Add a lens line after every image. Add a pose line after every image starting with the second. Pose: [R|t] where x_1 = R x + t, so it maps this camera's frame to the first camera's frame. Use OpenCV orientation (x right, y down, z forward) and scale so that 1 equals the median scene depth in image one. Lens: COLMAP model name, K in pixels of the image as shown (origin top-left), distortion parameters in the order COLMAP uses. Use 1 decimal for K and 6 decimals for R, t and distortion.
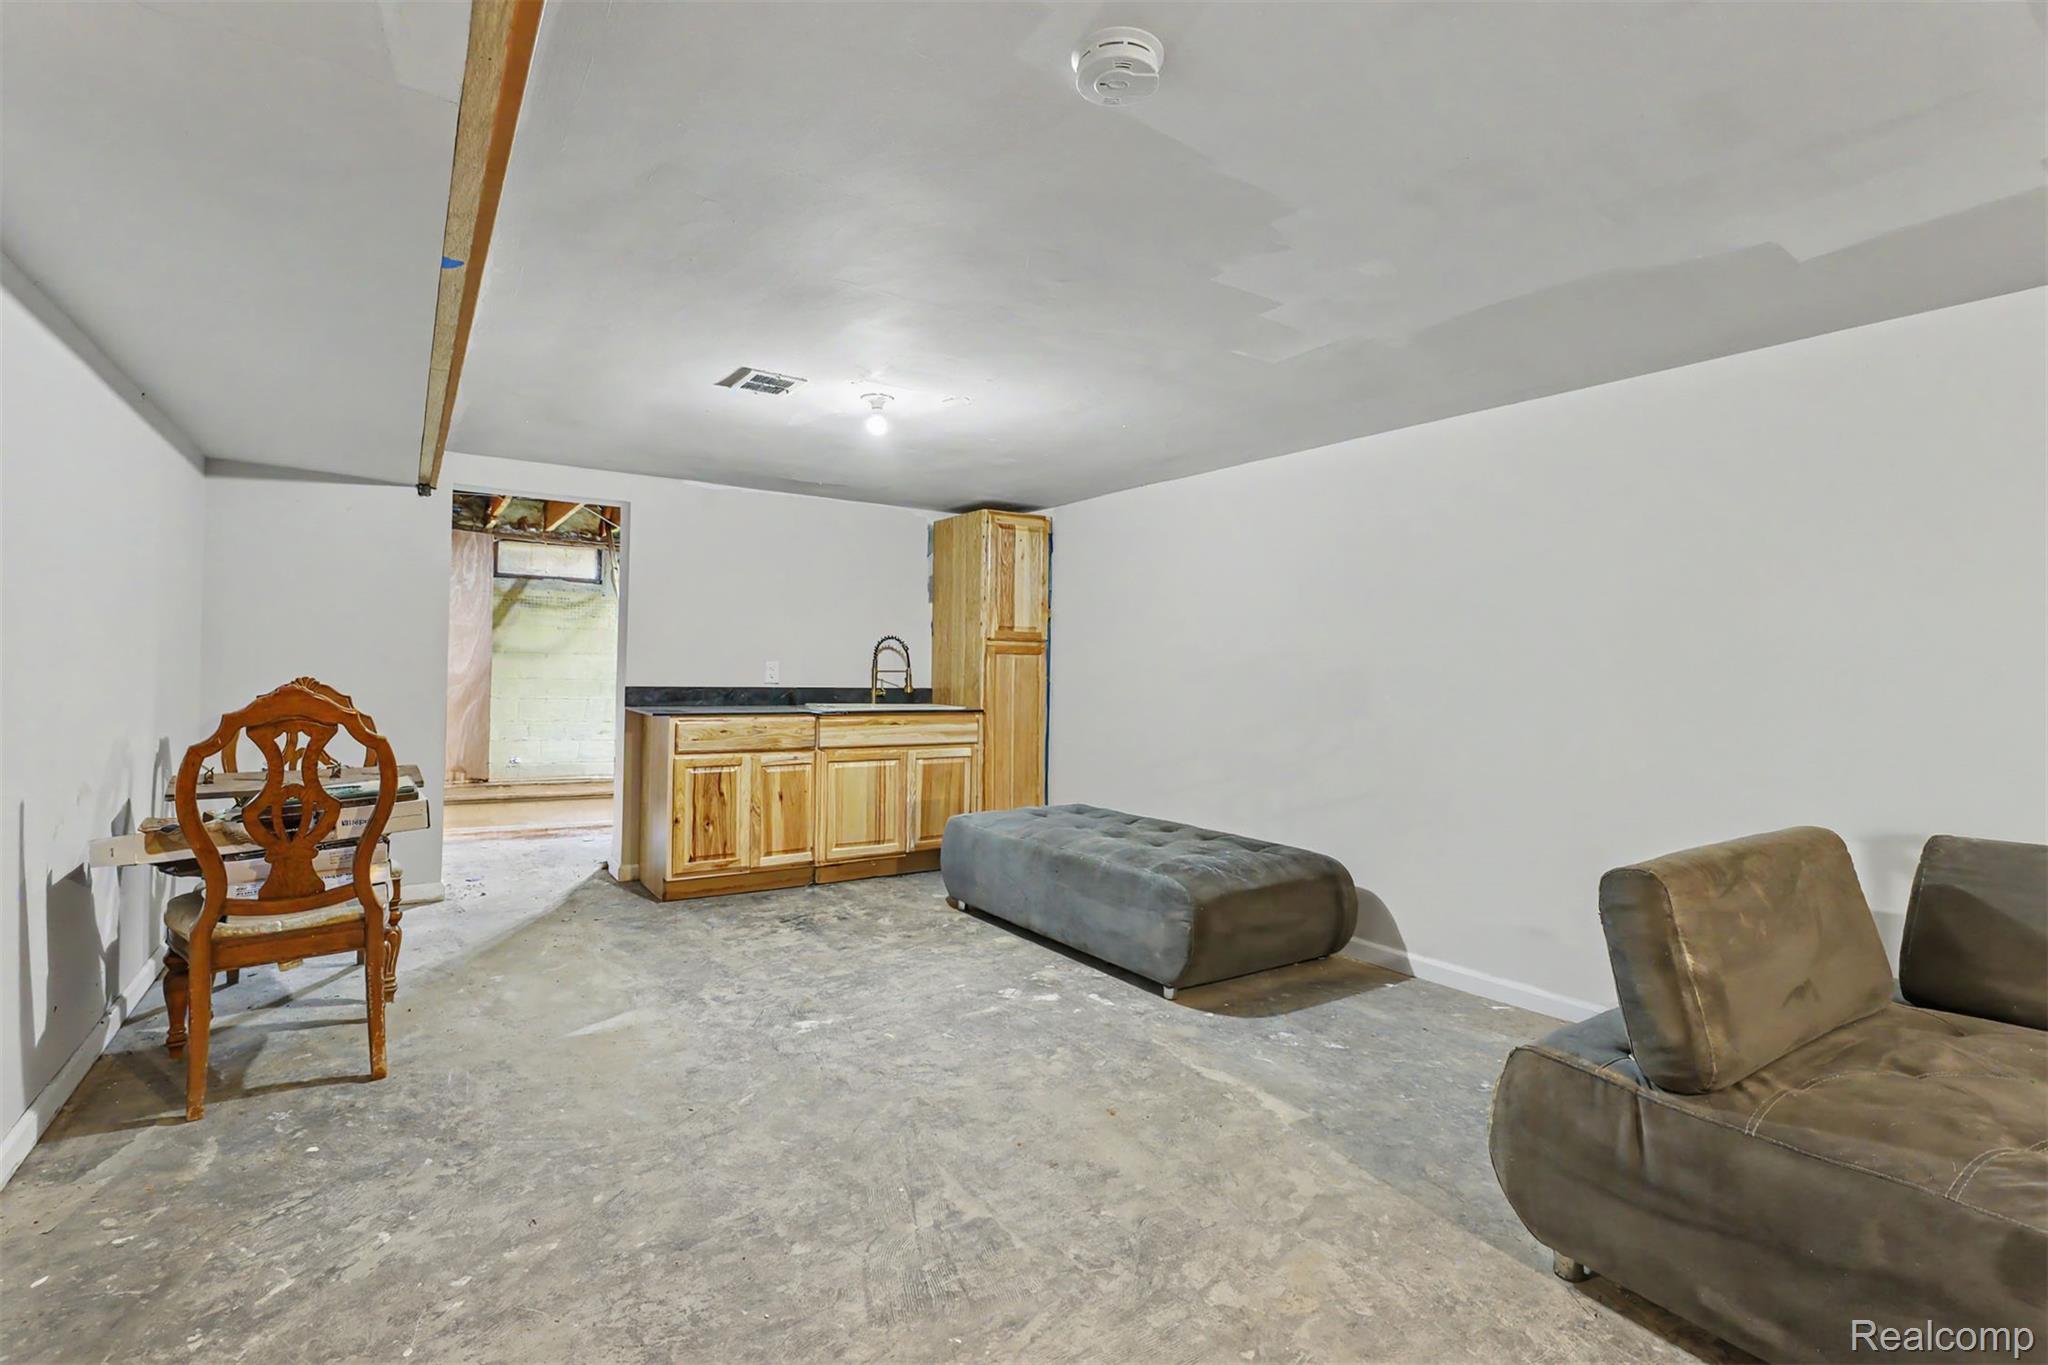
lens RADIAL K [[945.8, 0, 1018.0], [0, 945.8, 675.7], [0, 0, 1]] dist [-0.004070, -0.000494]
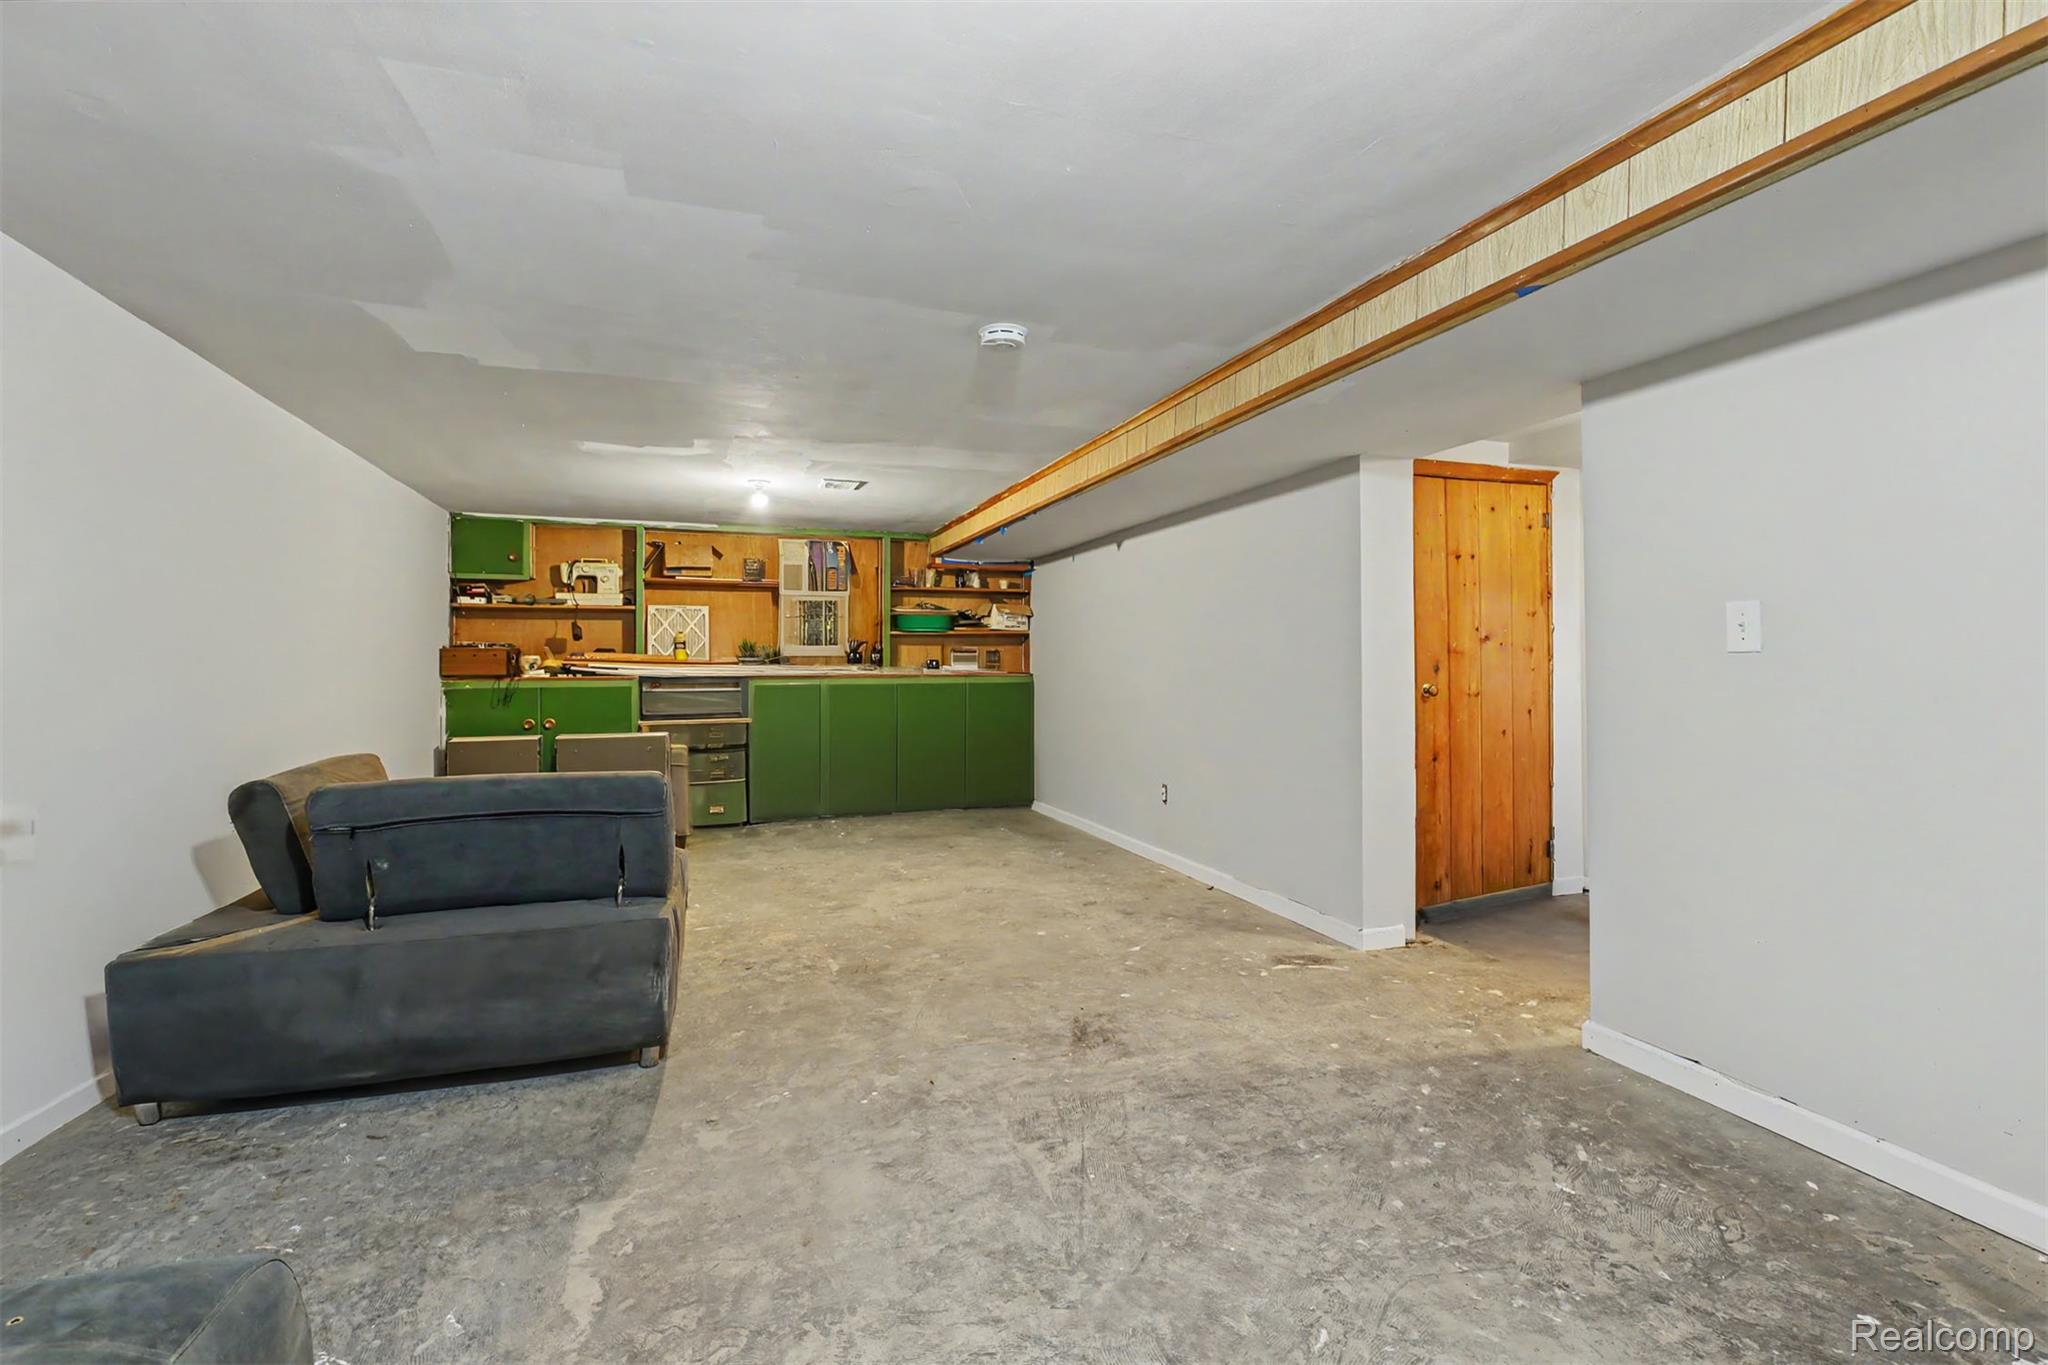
lens RADIAL K [[945.8, 0, 1021.4], [0, 945.8, 671.3], [0, 0, 1]] dist [-0.004070, -0.000494]
pose [[-0.968705, -0.020174, 0.247395, -0.289844], [-0.016299, 0.999710, 0.017703, -0.012037], [-0.247680, 0.013117, -0.968753, 1.999490]]
